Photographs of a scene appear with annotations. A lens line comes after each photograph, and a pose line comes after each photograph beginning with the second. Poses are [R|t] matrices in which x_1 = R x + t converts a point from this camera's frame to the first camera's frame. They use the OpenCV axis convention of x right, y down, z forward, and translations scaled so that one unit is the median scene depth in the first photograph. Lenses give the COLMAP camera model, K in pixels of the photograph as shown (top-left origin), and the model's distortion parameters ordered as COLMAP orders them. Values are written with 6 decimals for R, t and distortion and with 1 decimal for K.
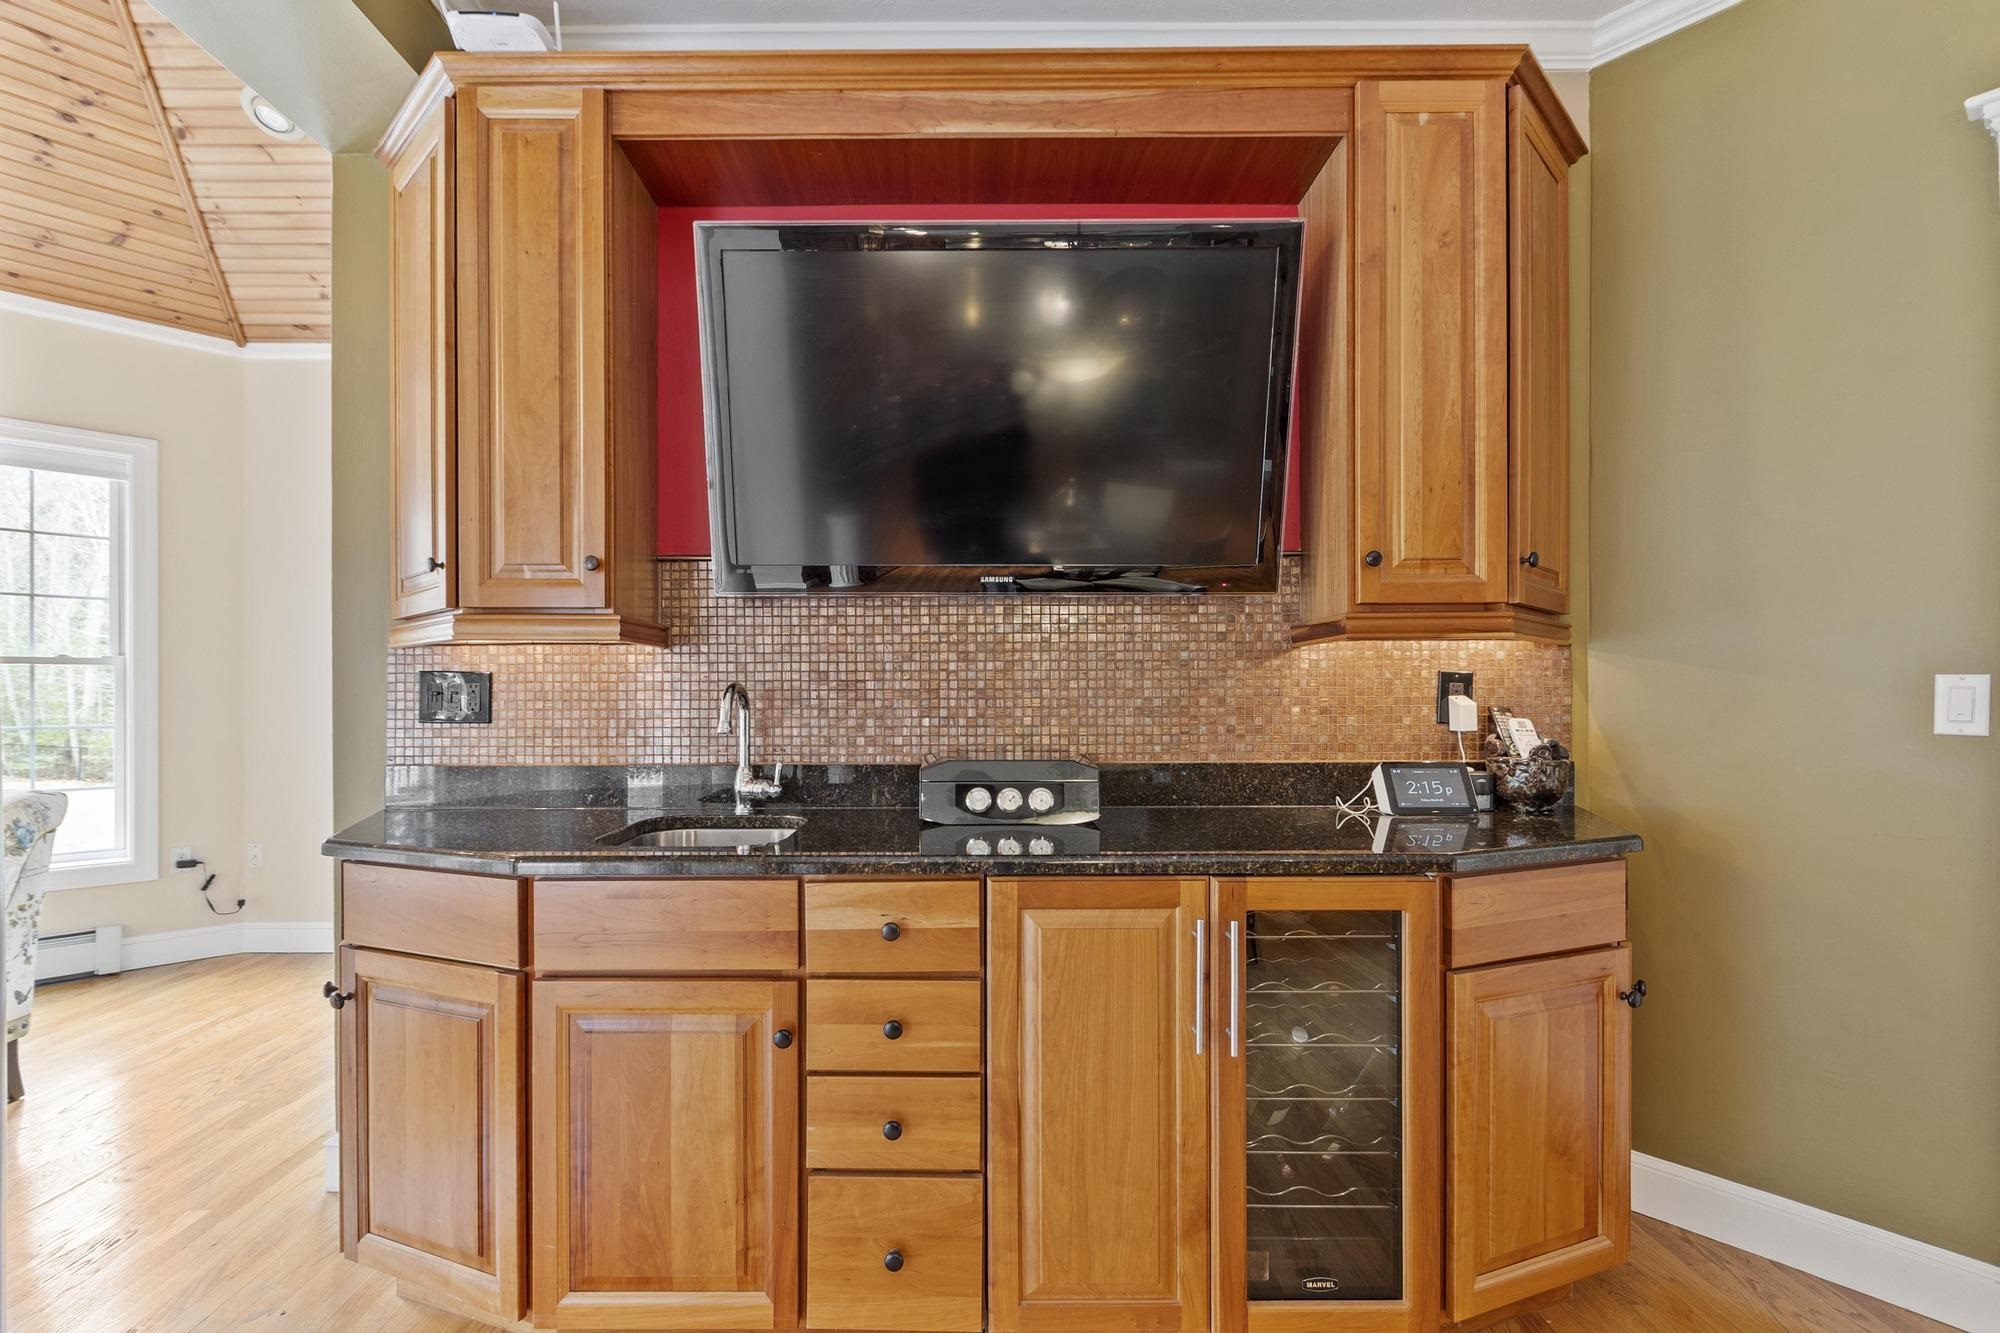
lens RADIAL K [[889.6, 0, 974.6], [0, 889.6, 694.8], [0, 0, 1]] dist [-0.005086, 0.001774]
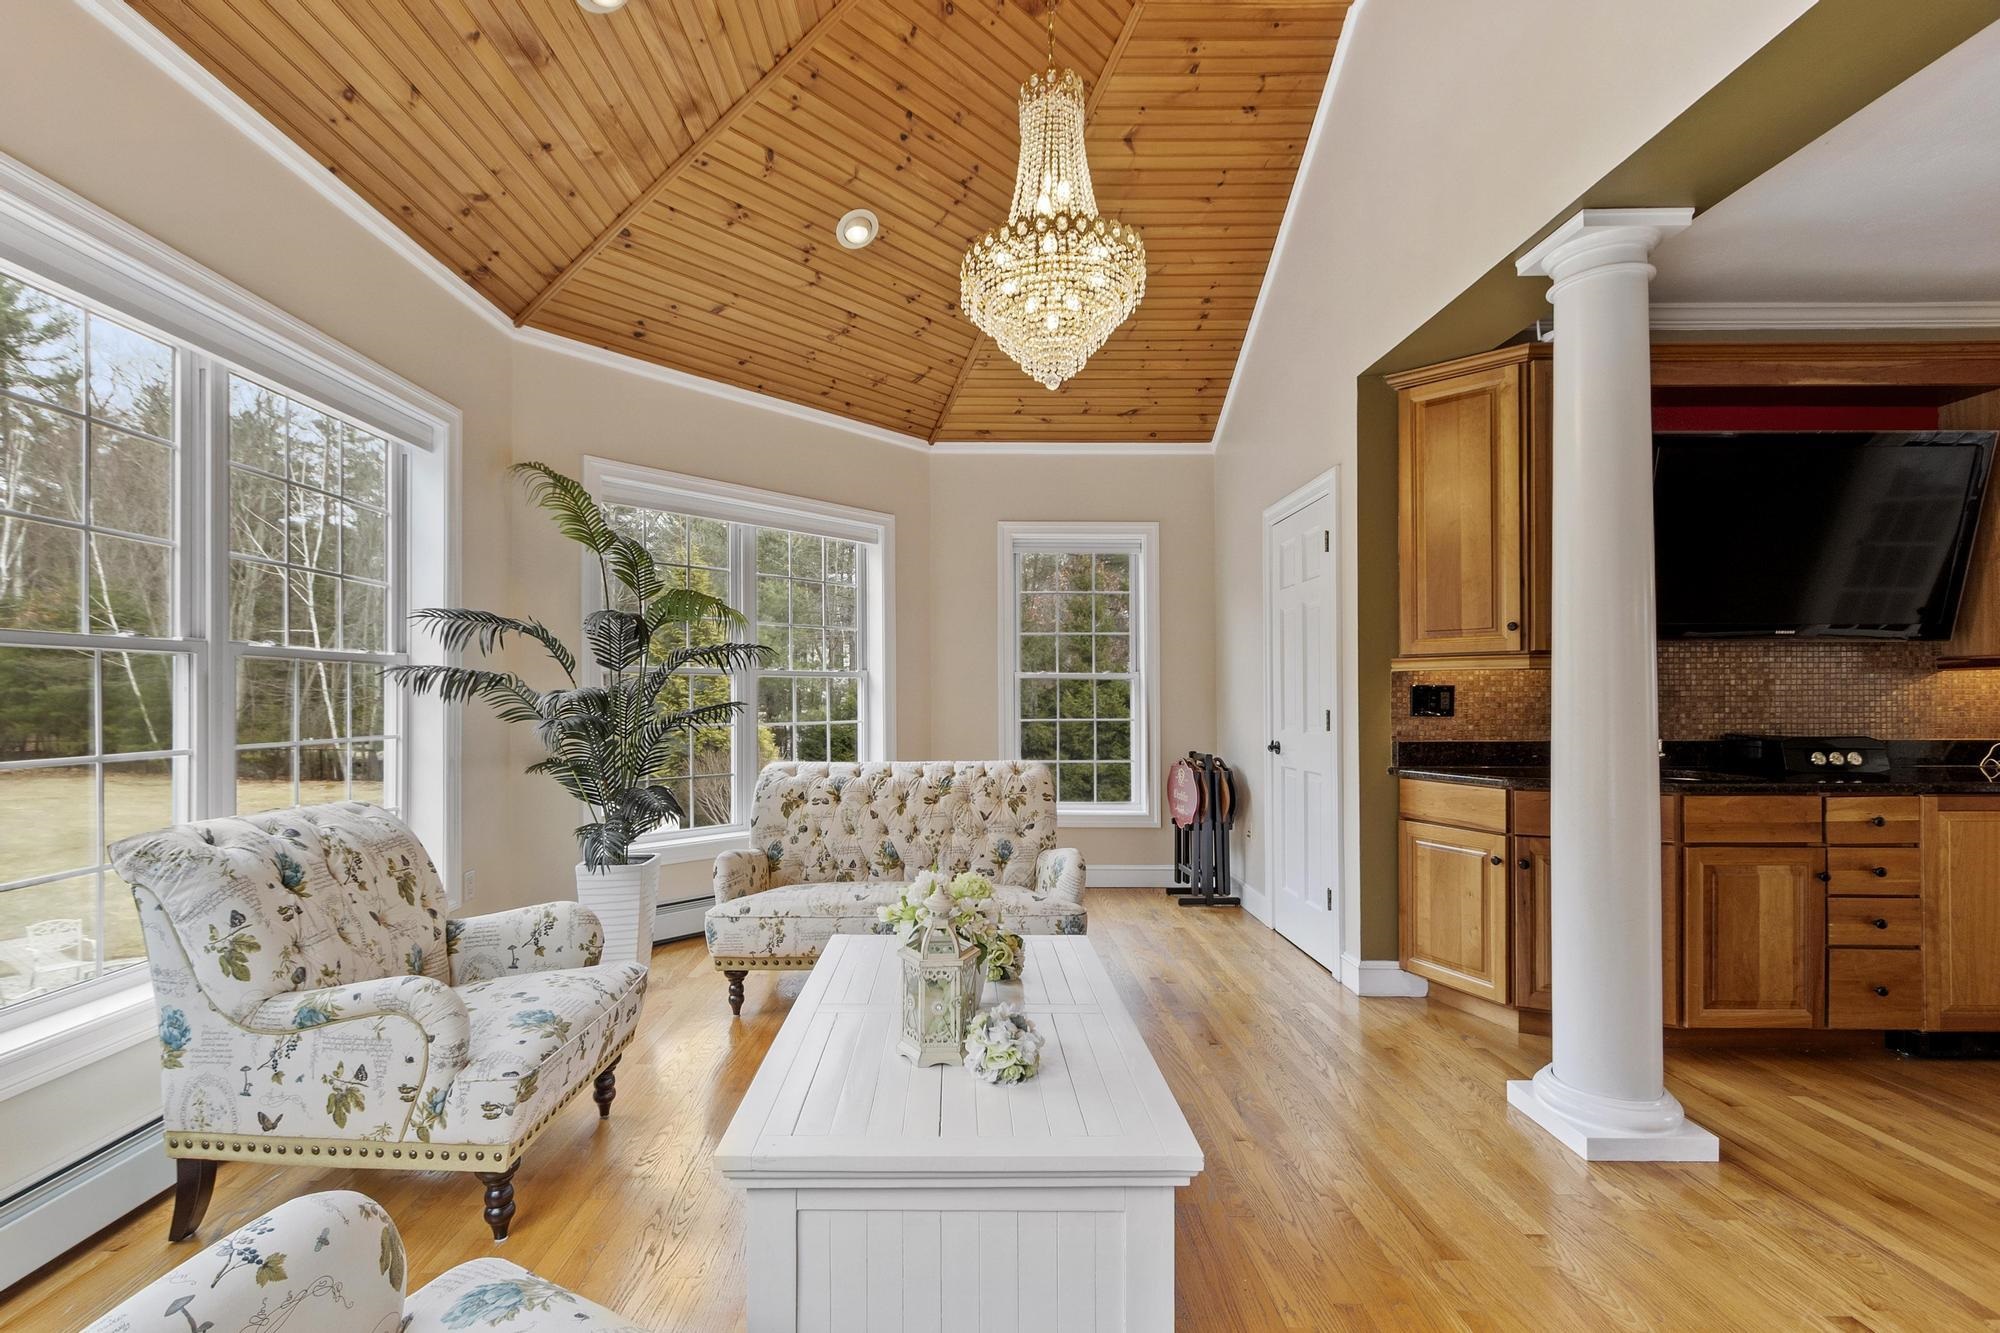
lens RADIAL K [[889.6, 0, 927.3], [0, 889.6, 689.9], [0, 0, 1]] dist [-0.005086, 0.001774]
pose [[0.999904, 0.000624, -0.013825, -1.715194], [-0.000732, 0.999969, -0.007811, -0.004985], [0.013819, 0.007820, 0.999874, -0.776540]]
